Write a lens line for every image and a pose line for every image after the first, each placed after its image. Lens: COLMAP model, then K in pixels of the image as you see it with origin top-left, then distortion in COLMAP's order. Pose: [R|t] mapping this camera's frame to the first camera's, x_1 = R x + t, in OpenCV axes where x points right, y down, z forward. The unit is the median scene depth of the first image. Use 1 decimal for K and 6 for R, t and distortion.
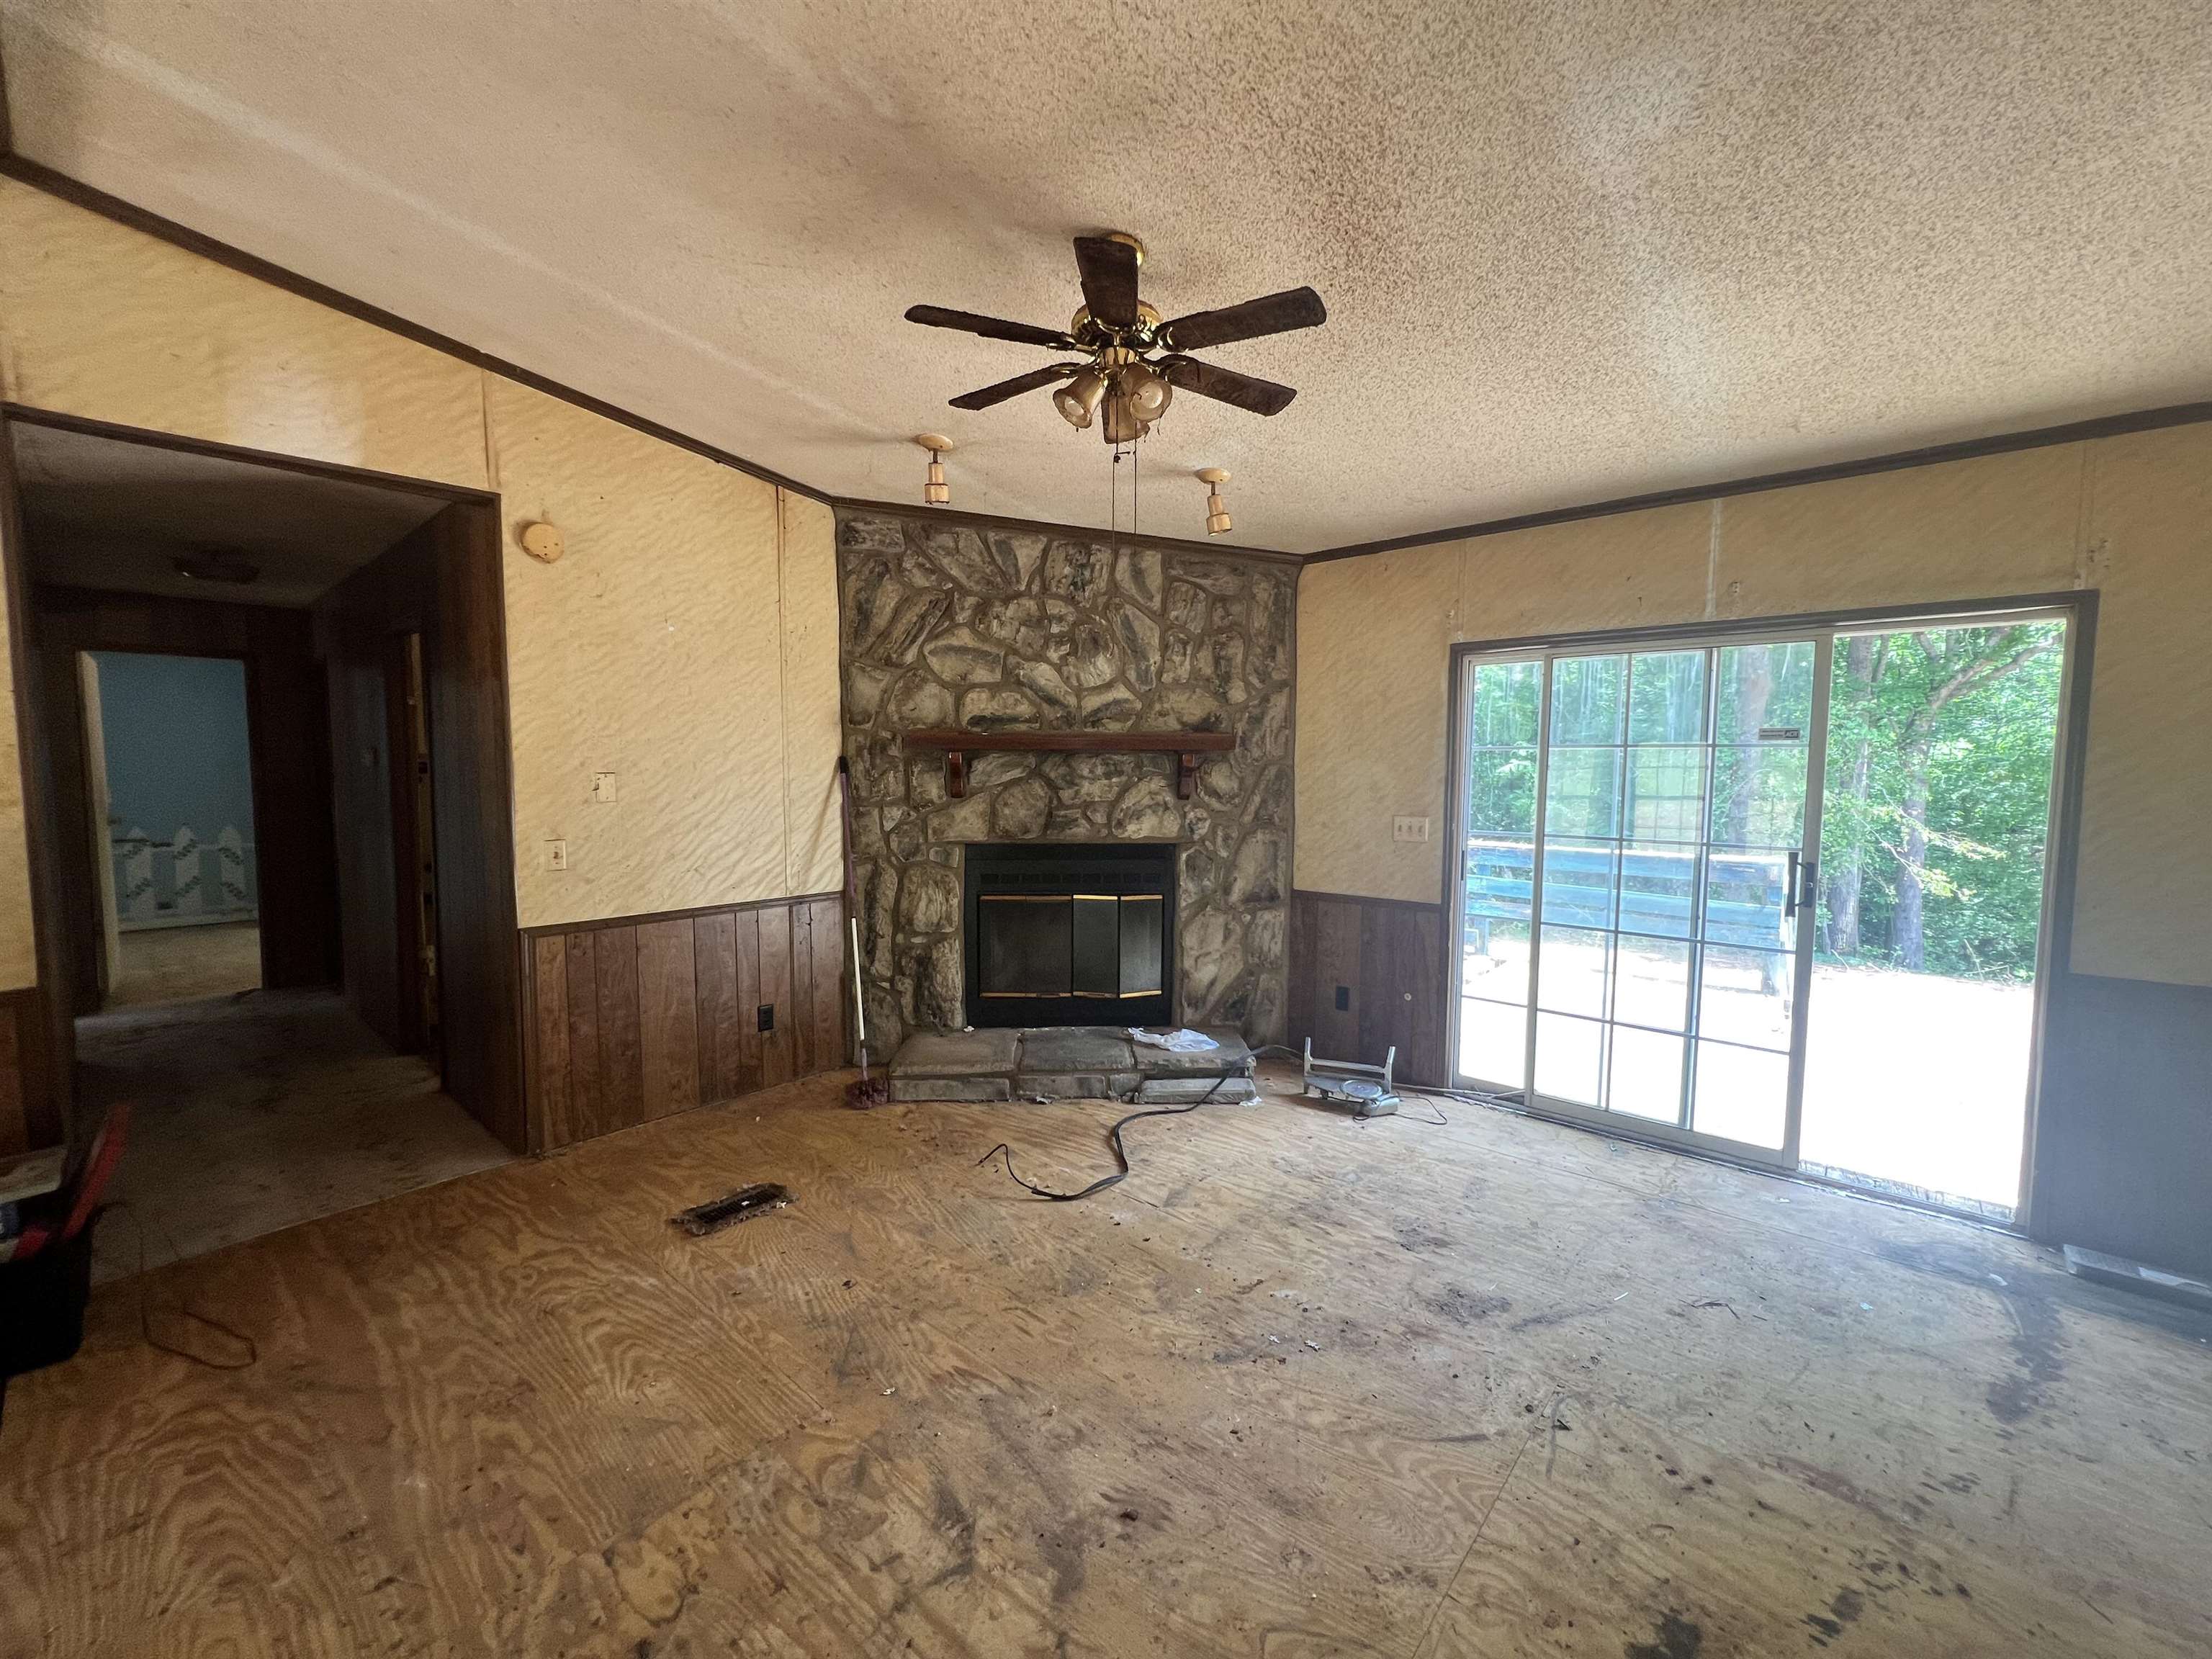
lens RADIAL K [[889.5, 0, 1108.8], [0, 889.5, 830.4], [0, 0, 1]] dist [-0.004542, 0.001750]
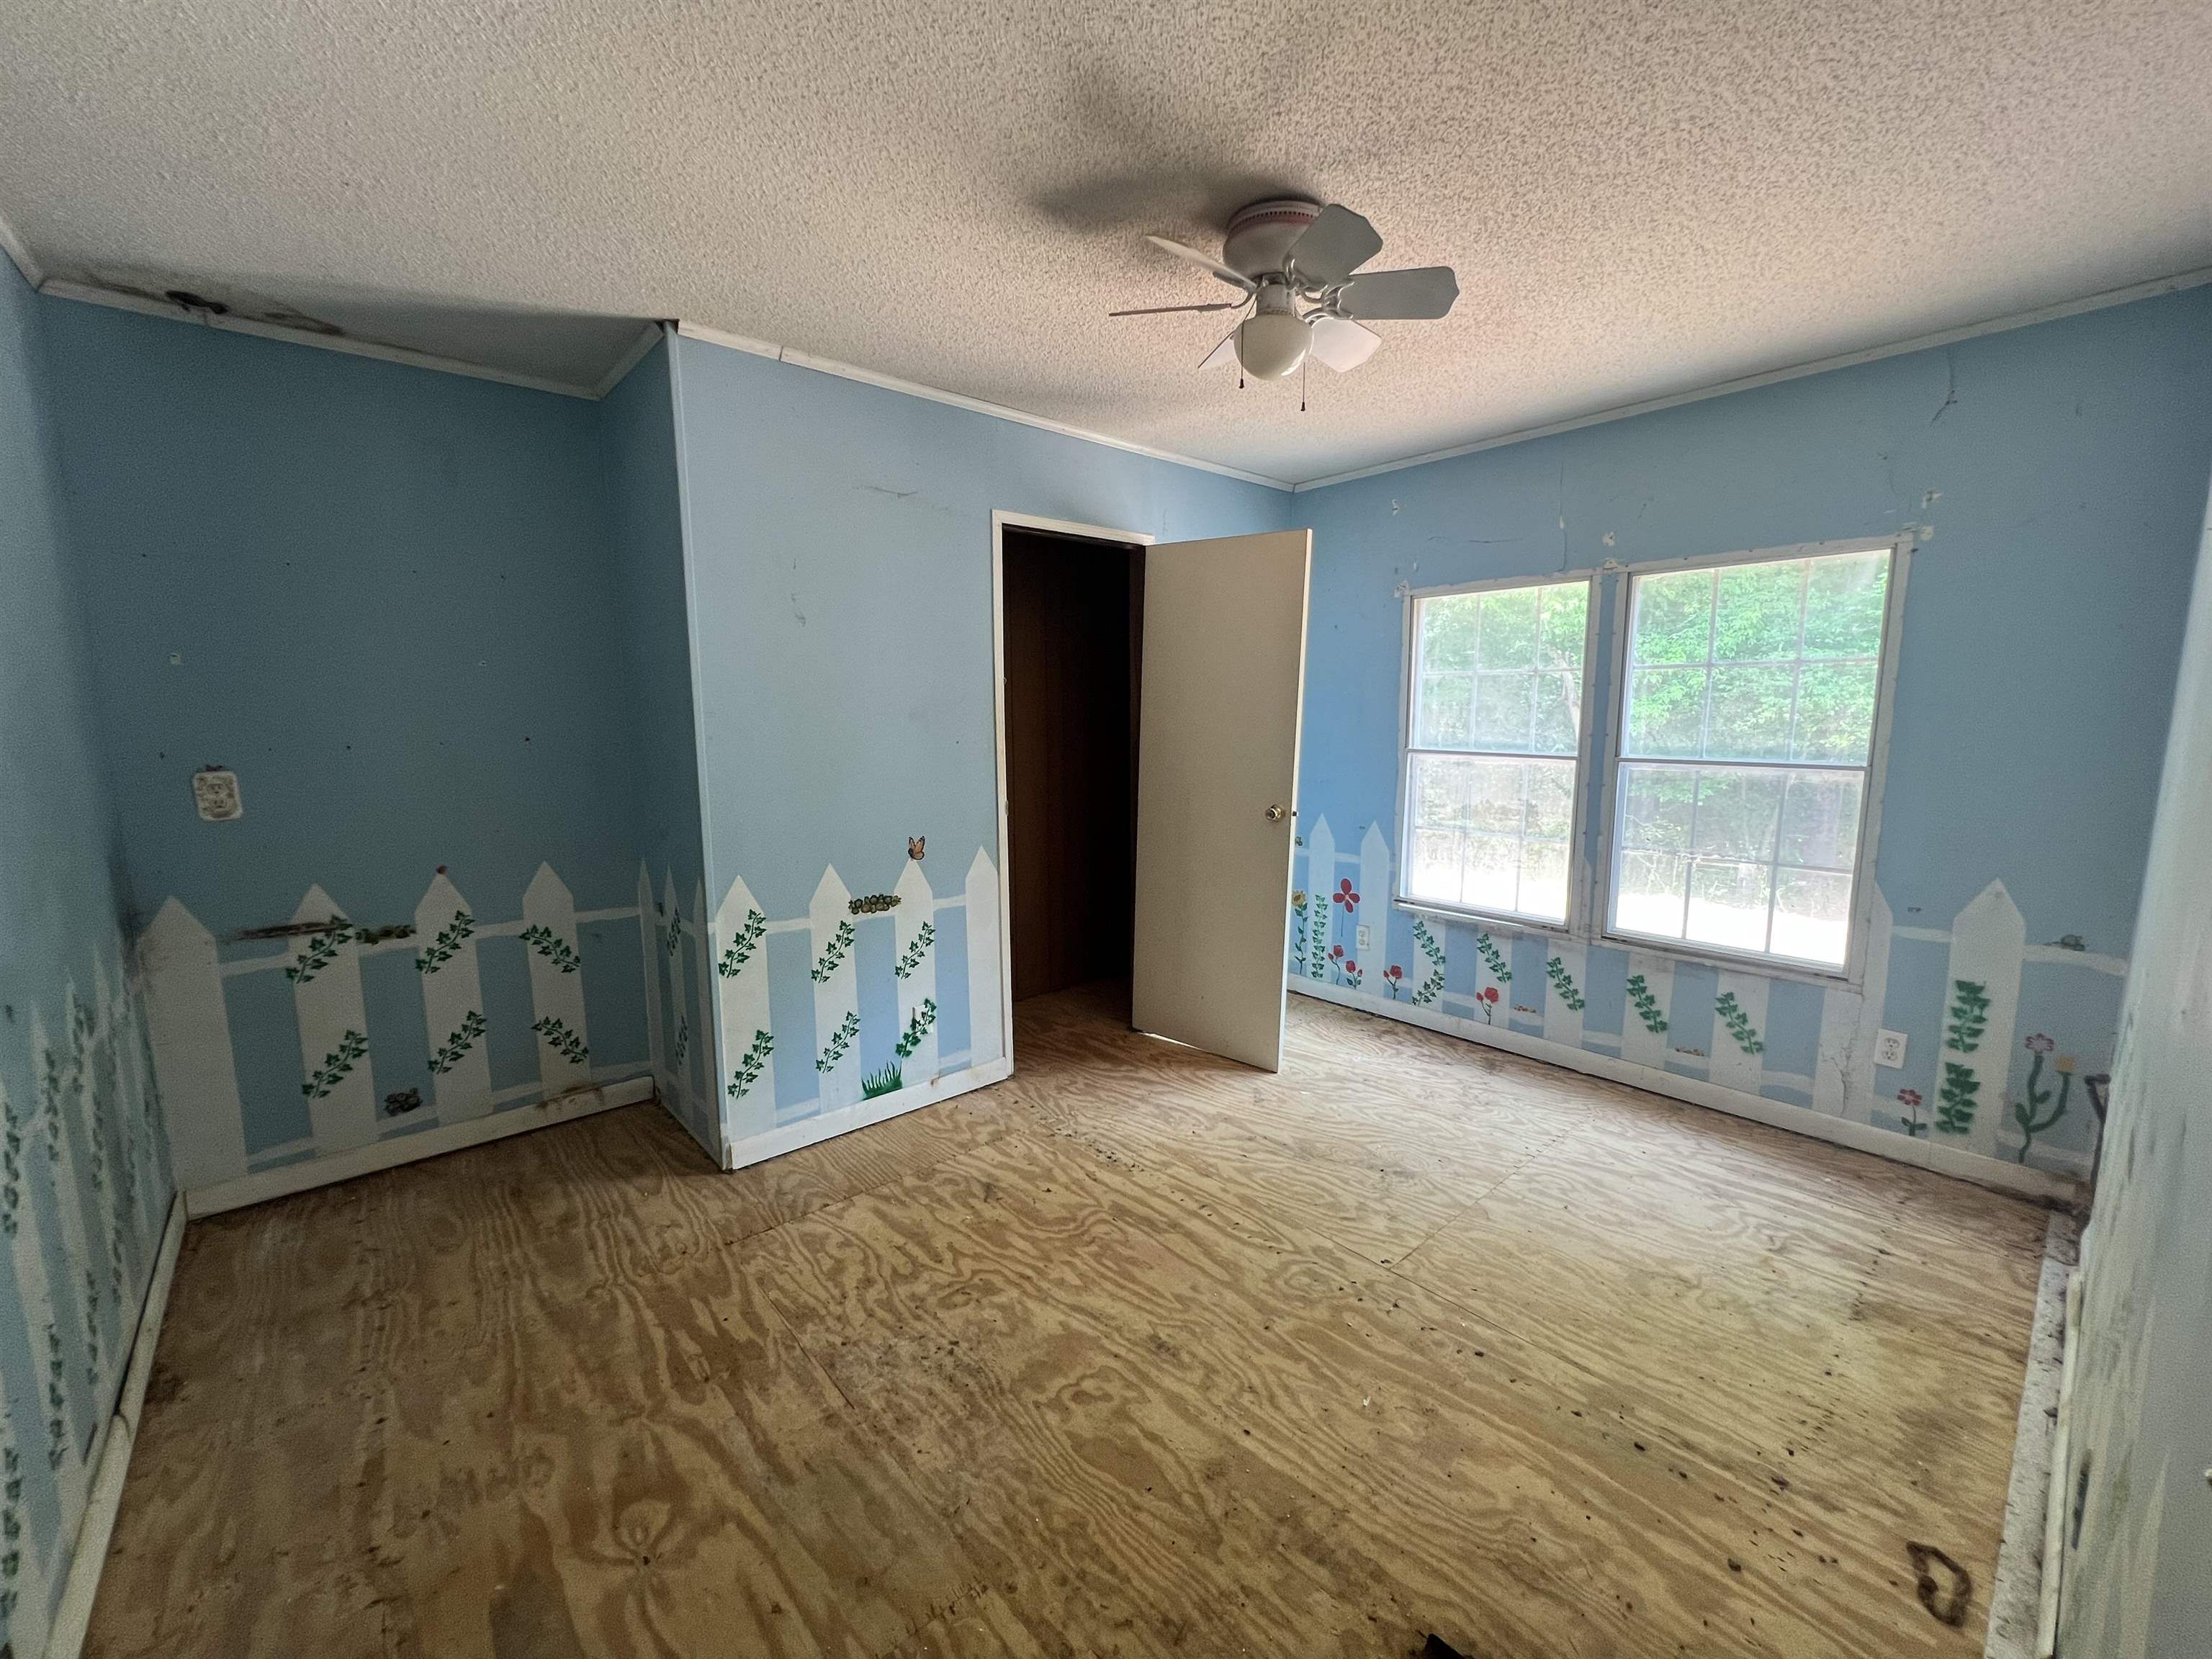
lens RADIAL K [[889.5, 0, 1108.8], [0, 889.5, 830.4], [0, 0, 1]] dist [-0.004542, 0.001750]
pose [[0.991617, 0.006538, -0.129049, -1.550848], [0.001649, 0.997998, 0.063231, -0.094509], [0.129204, -0.062914, 0.989620, 1.452188]]
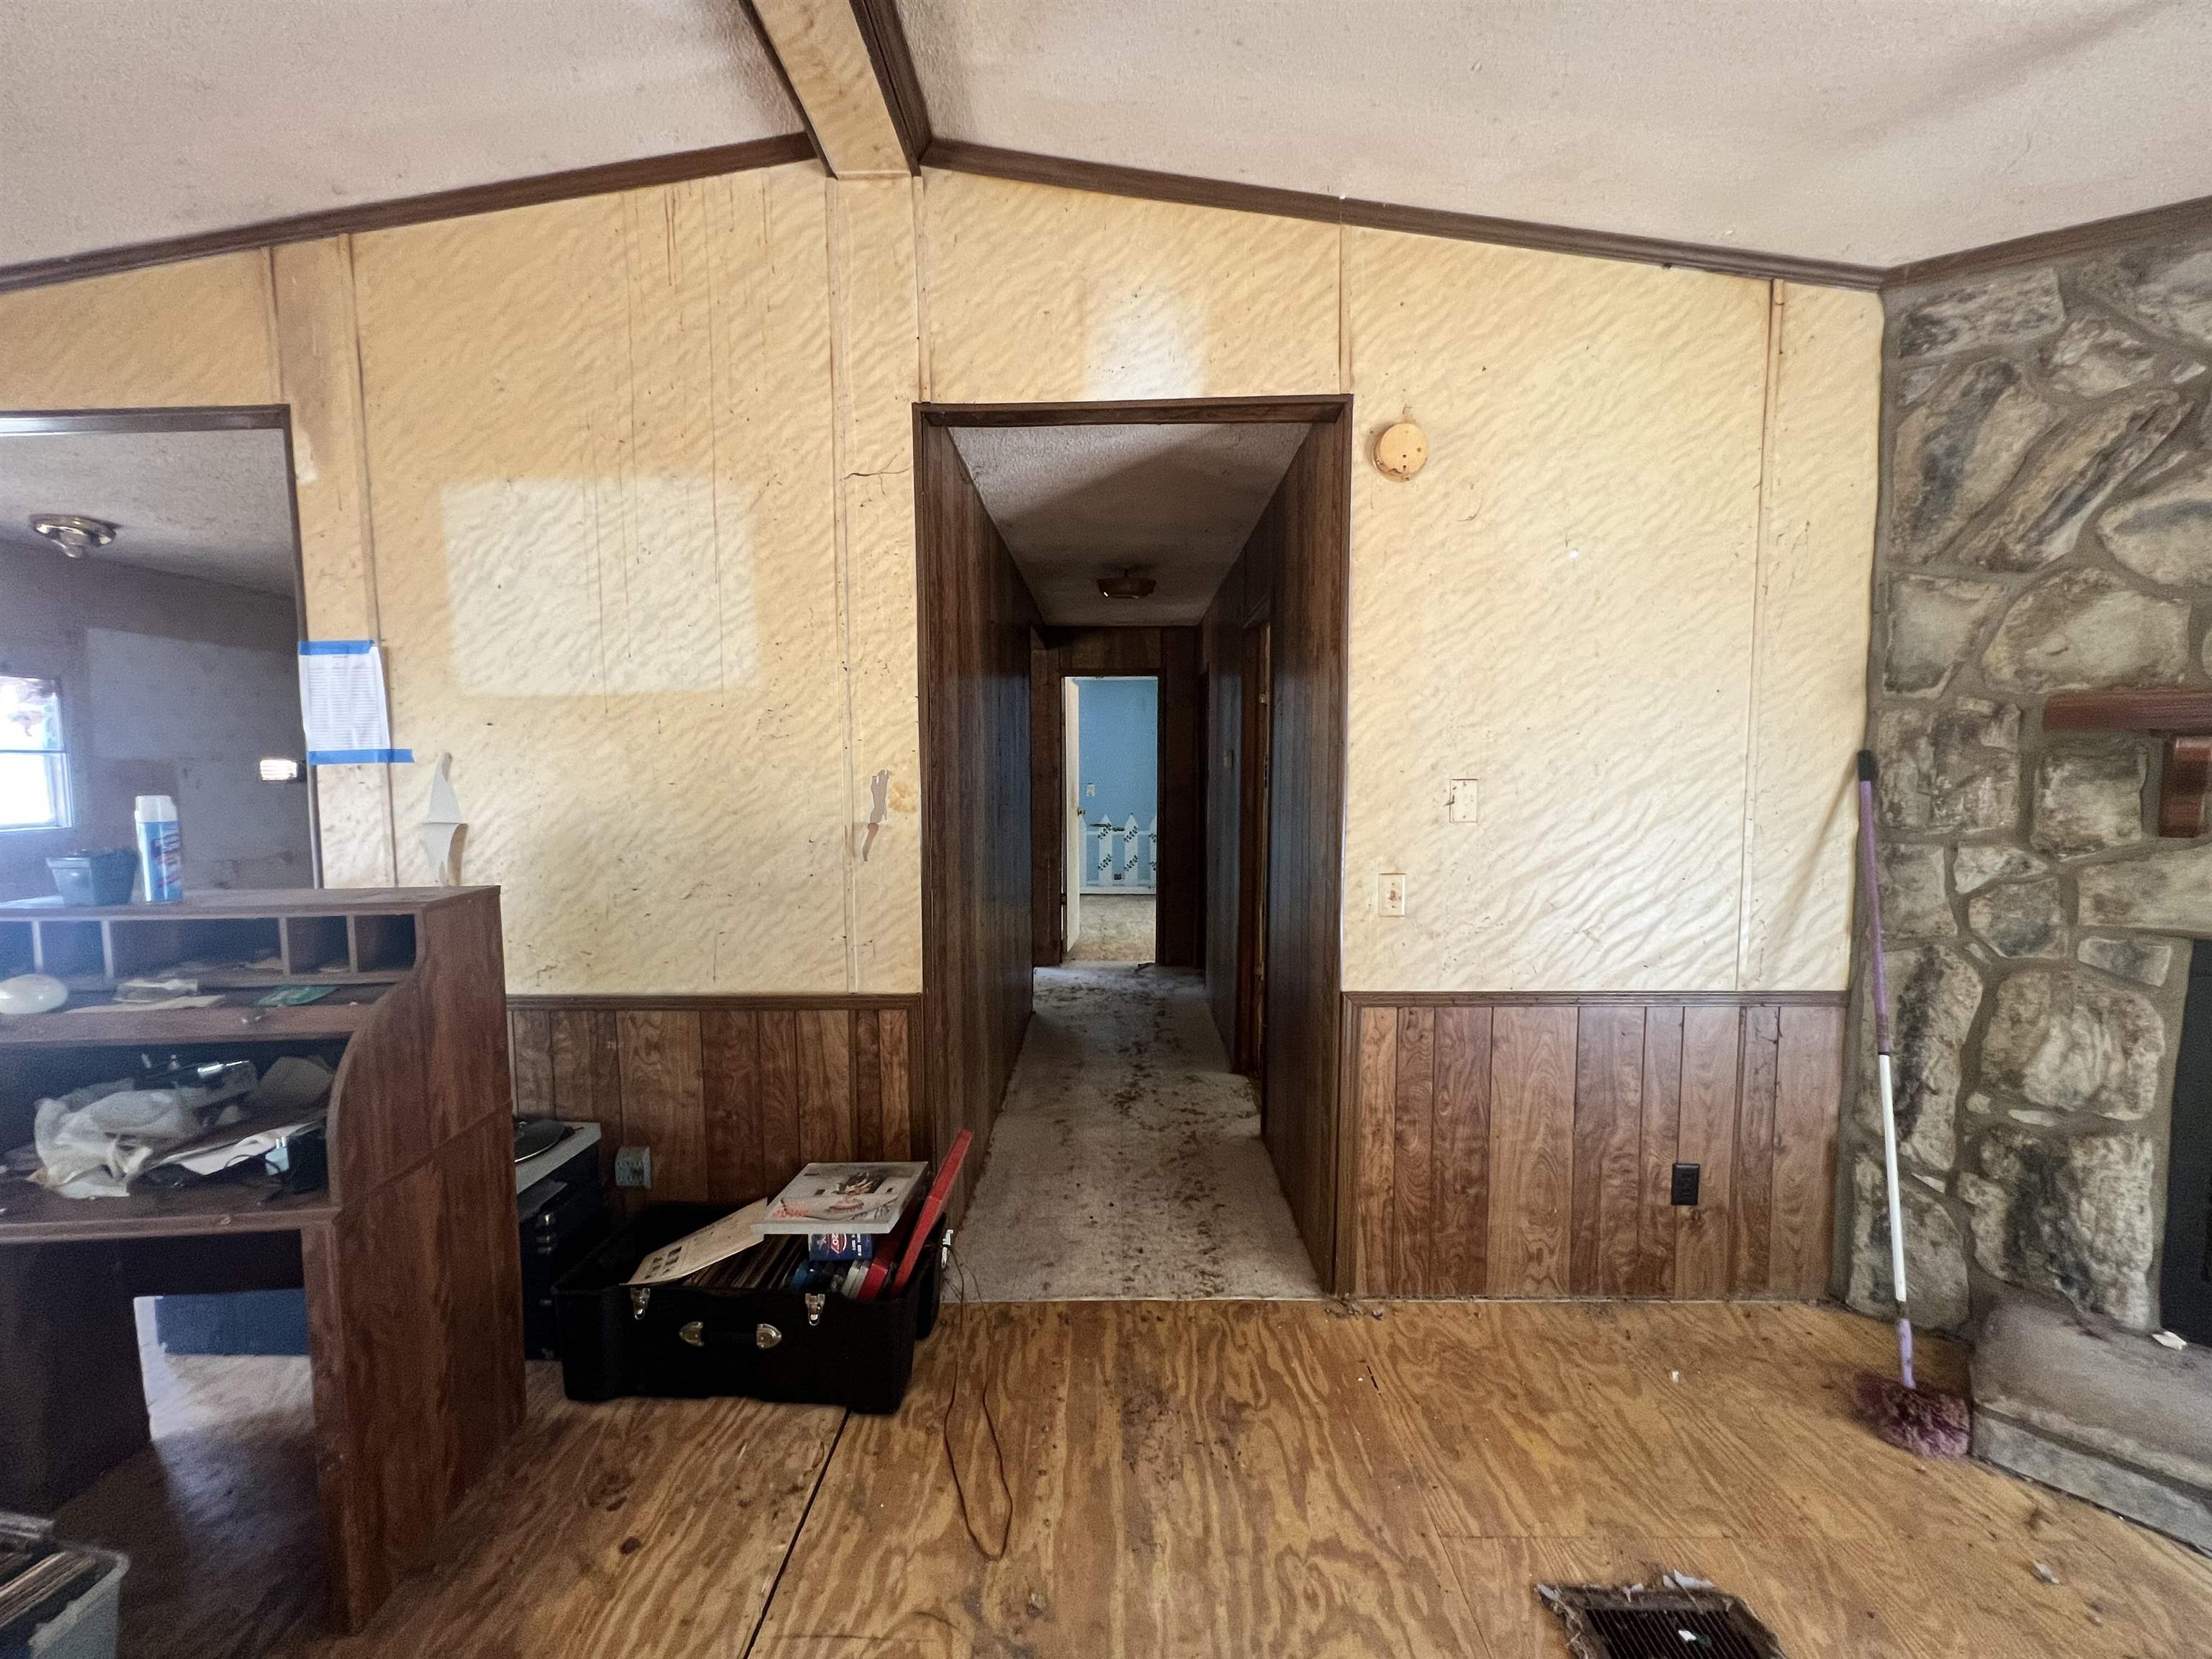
lens RADIAL K [[889.5, 0, 1108.8], [0, 889.5, 830.4], [0, 0, 1]] dist [-0.004542, 0.001750]
pose [[0.647542, 0.050810, -0.760334, -0.203033], [-0.050653, 0.998438, 0.023583, -0.025550], [0.760345, 0.023242, 0.649104, 0.319374]]
